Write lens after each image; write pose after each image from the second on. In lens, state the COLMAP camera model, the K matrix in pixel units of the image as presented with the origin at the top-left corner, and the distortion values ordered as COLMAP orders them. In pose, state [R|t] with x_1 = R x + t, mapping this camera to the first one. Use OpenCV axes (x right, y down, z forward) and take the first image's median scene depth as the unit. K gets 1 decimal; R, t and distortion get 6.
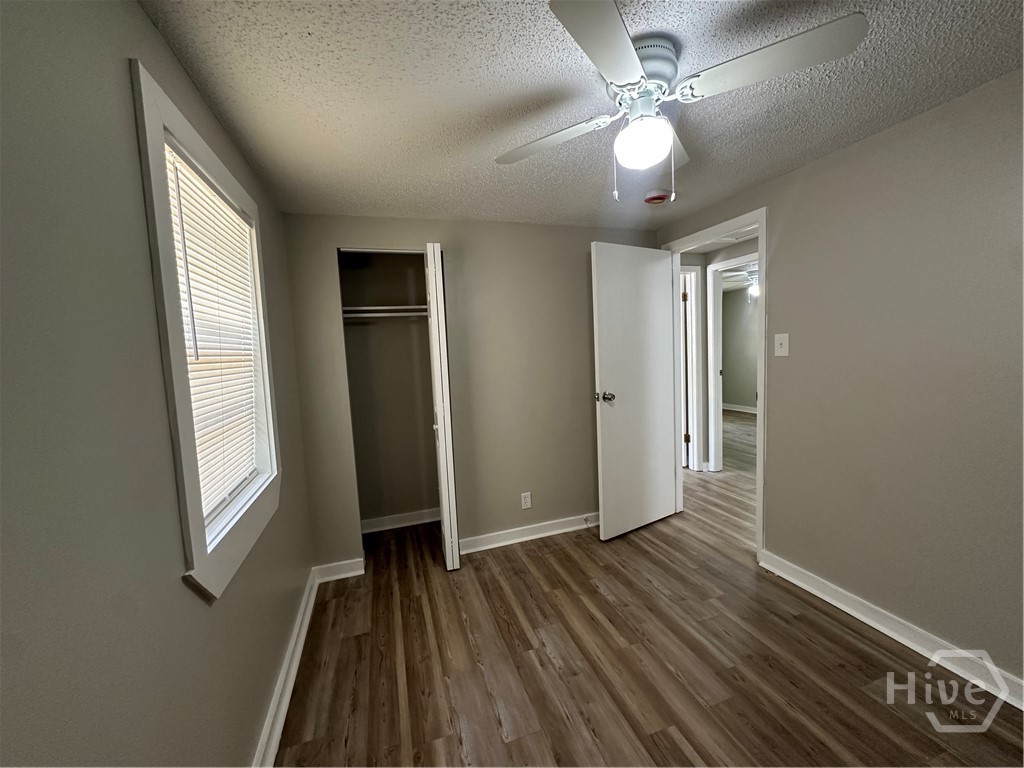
lens RADIAL K [[409.8, 0, 512.0], [0, 409.8, 384.0], [0, 0, 1]] dist [-0.002663, 0.000644]
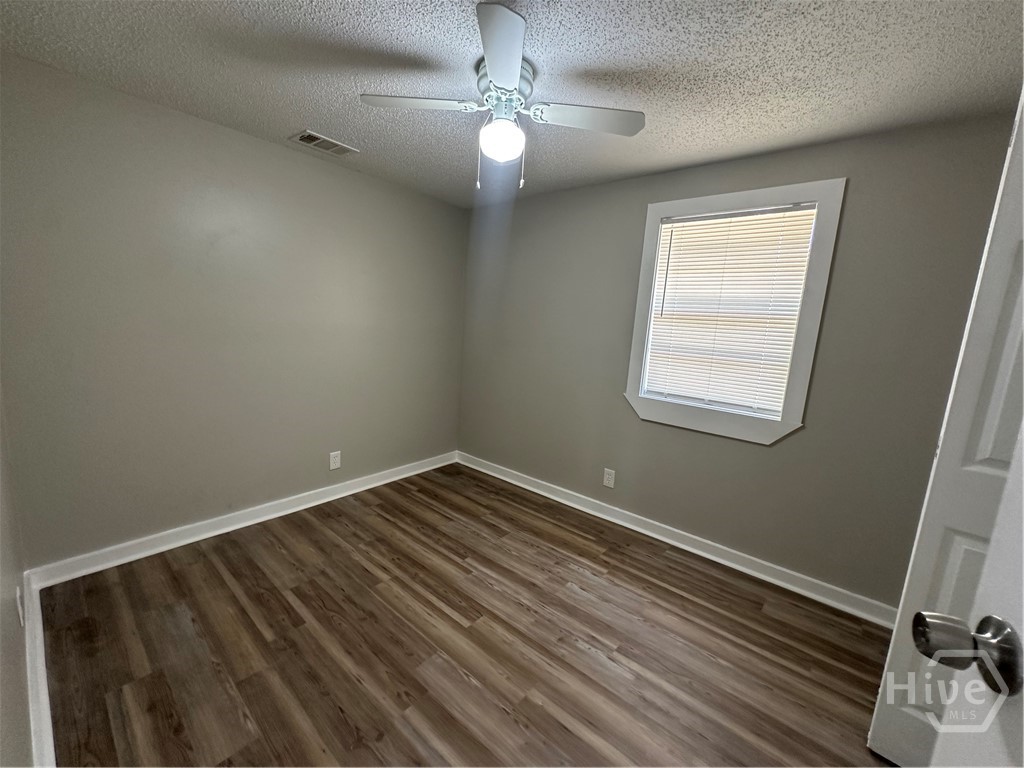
lens RADIAL K [[409.8, 0, 512.0], [0, 409.8, 384.0], [0, 0, 1]] dist [-0.002663, 0.000644]
pose [[-0.850861, 0.083219, -0.518759, 0.670103], [-0.061007, 0.965047, 0.254876, -0.135847], [0.521837, 0.248512, -0.816044, 1.482049]]
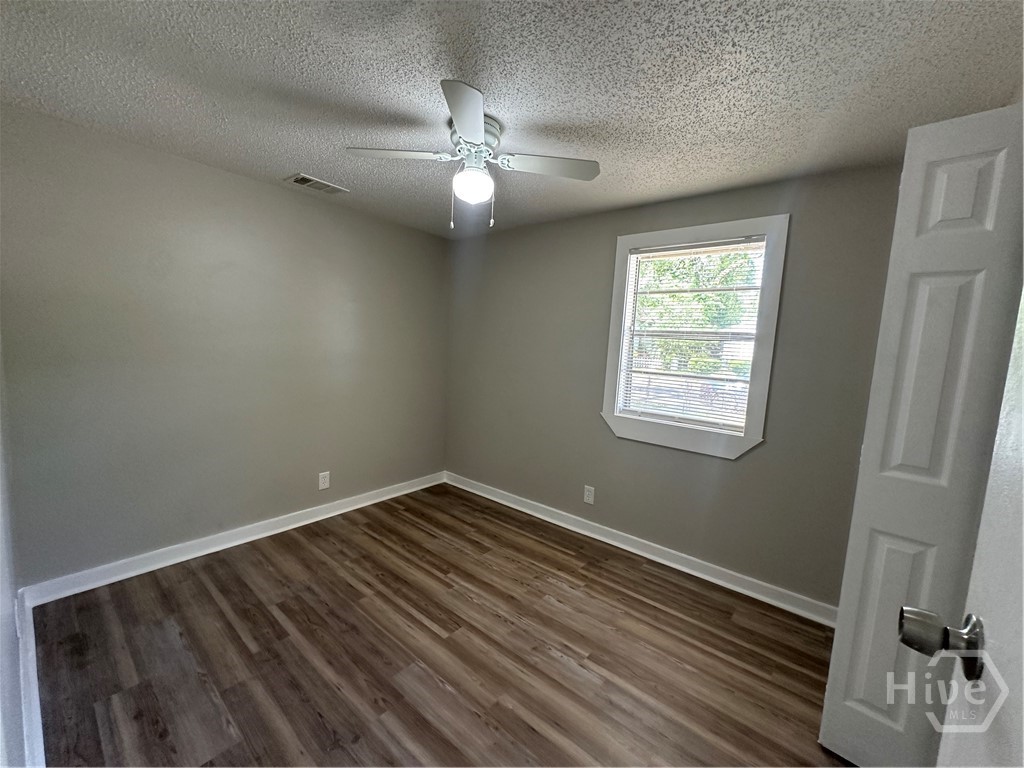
lens RADIAL K [[409.8, 0, 512.0], [0, 409.8, 384.0], [0, 0, 1]] dist [-0.002663, 0.000644]
pose [[-0.846073, 0.062992, -0.529332, 0.661514], [-0.052972, 0.978143, 0.201071, -0.150656], [0.530428, 0.198160, -0.824244, 1.572329]]
